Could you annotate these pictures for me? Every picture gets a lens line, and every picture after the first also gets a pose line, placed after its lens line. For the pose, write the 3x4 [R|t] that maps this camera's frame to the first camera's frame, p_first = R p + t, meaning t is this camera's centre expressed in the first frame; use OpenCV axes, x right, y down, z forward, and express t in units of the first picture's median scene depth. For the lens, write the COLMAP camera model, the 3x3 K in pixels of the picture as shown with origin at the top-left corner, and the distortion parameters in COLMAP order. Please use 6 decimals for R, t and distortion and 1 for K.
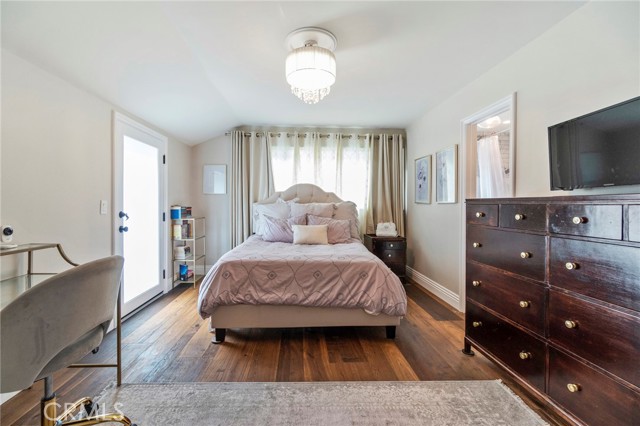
lens RADIAL K [[278.5, 0, 321.4], [0, 278.5, 206.2], [0, 0, 1]] dist [-0.002843, 0.000526]
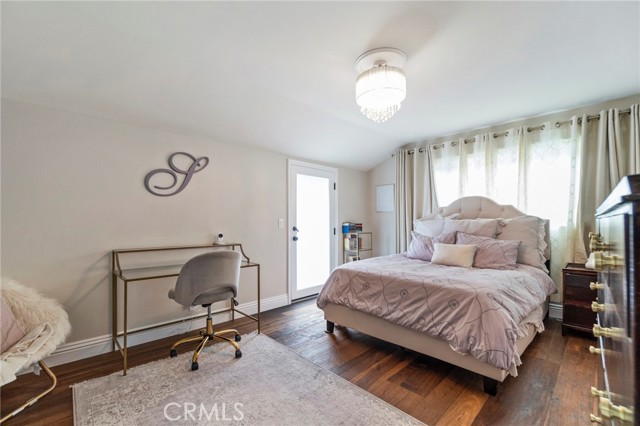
lens RADIAL K [[278.5, 0, 307.6], [0, 278.5, 222.8], [0, 0, 1]] dist [-0.002843, 0.000526]
pose [[0.648784, -0.002637, -0.760968, 0.343712], [0.001003, 0.999996, -0.002611, 0.002213], [0.760972, 0.000931, 0.648784, 0.080136]]
